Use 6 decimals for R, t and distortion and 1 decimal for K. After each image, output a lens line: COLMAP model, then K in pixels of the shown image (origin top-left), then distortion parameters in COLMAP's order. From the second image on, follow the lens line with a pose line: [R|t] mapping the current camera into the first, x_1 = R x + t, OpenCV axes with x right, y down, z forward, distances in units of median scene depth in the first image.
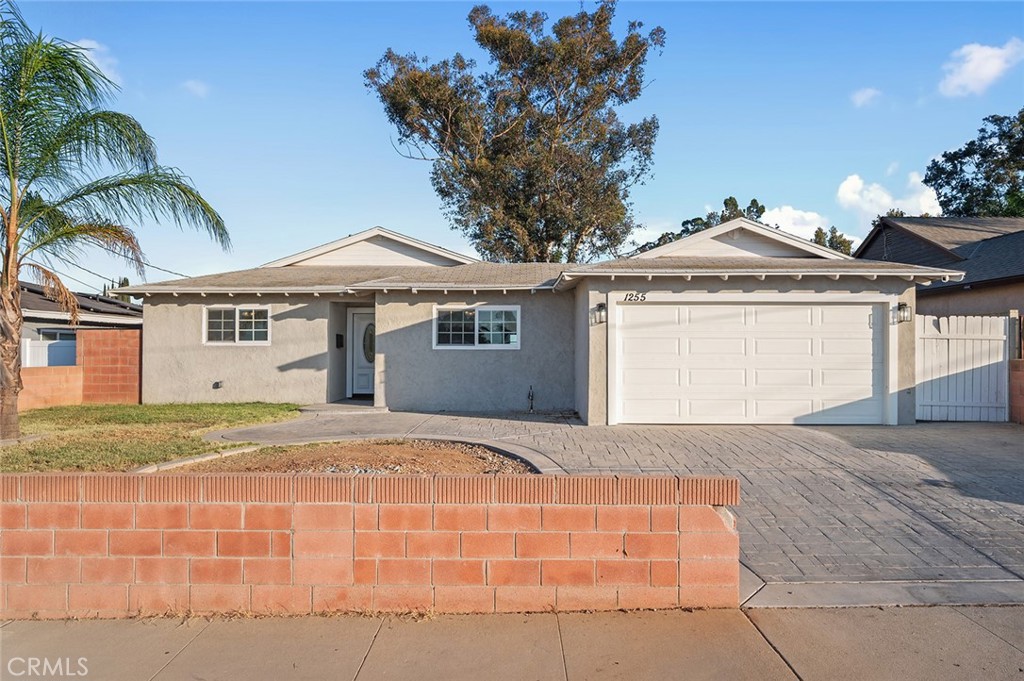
lens RADIAL K [[640.9, 0, 511.3], [0, 640.9, 344.4], [0, 0, 1]] dist [0.005750, 0.003525]
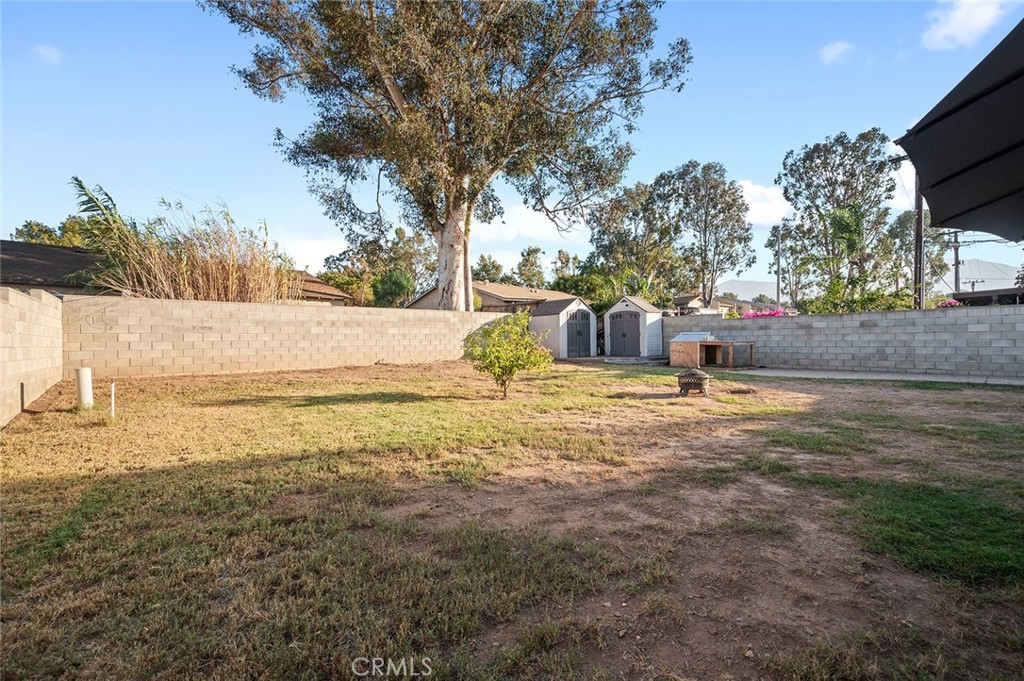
lens RADIAL K [[413.7, 0, 508.2], [0, 413.7, 338.7], [0, 0, 1]] dist [-0.000970, 0.000288]
pose [[0.760072, -0.005619, 0.649815, -0.546219], [0.006711, 0.999977, 0.000797, 0.037144], [-0.649804, 0.003755, 0.760092, 2.050880]]
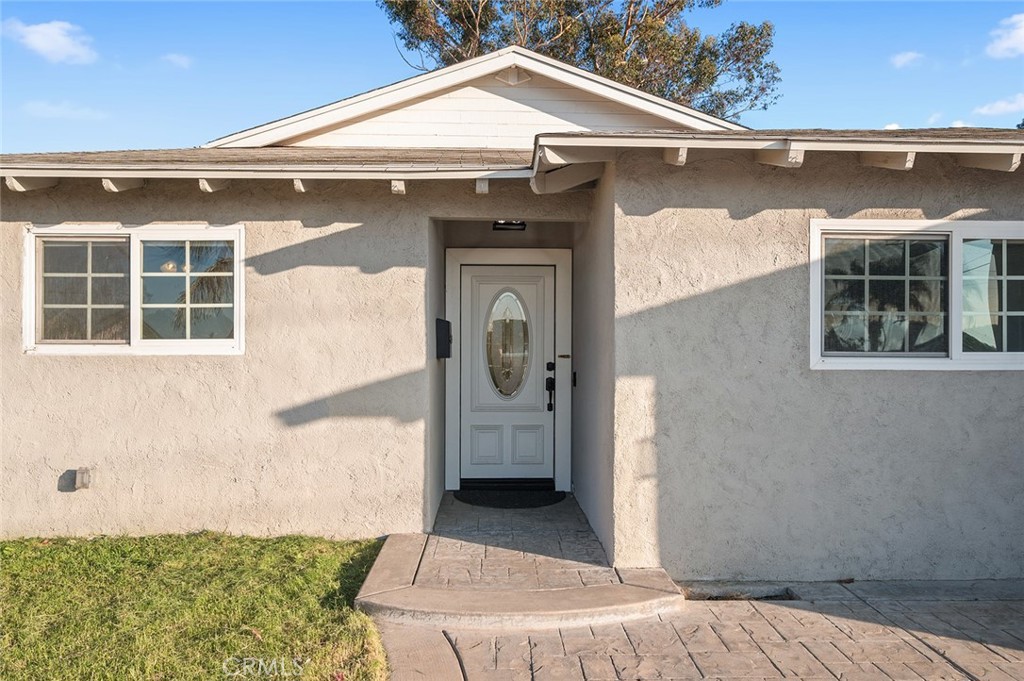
lens RADIAL K [[673.6, 0, 522.4], [0, 673.6, 342.4], [0, 0, 1]] dist [-0.000008, -0.006106]
pose [[0.999036, -0.000814, 0.043899, -0.252311], [0.000431, 0.999962, 0.008734, -0.006909], [-0.043905, -0.008707, 0.998998, 0.661927]]
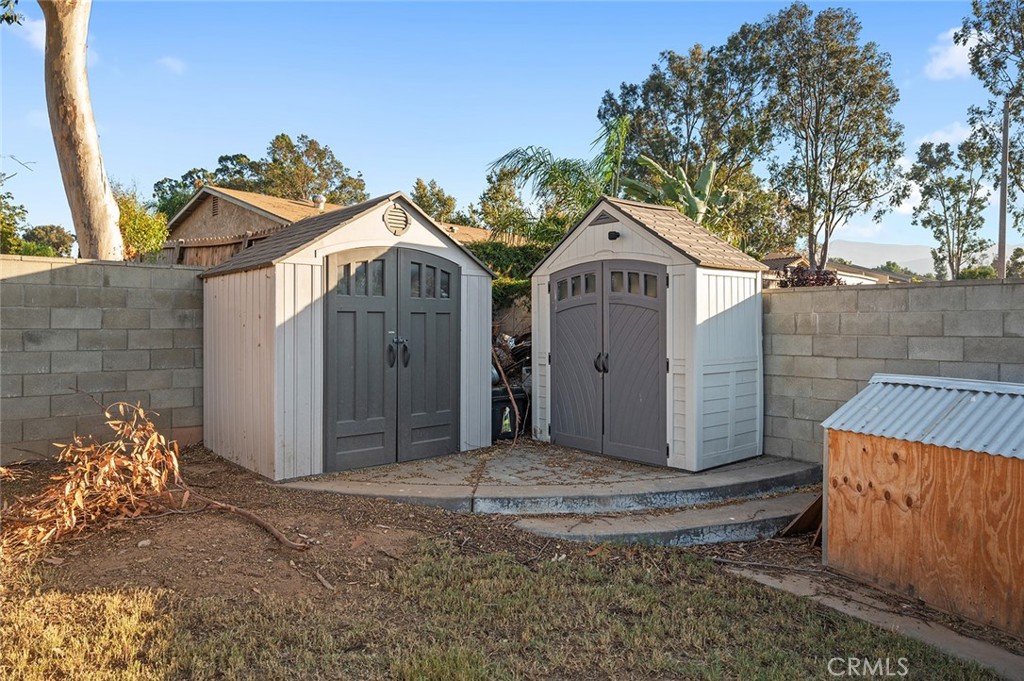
lens RADIAL K [[641.2, 0, 505.6], [0, 641.2, 338.4], [0, 0, 1]] dist [0.005677, 0.003368]
pose [[0.745563, -0.006372, 0.666404, 0.183452], [-0.011072, 0.999698, 0.021946, 0.001862], [-0.666343, -0.023740, 0.745267, 2.483699]]
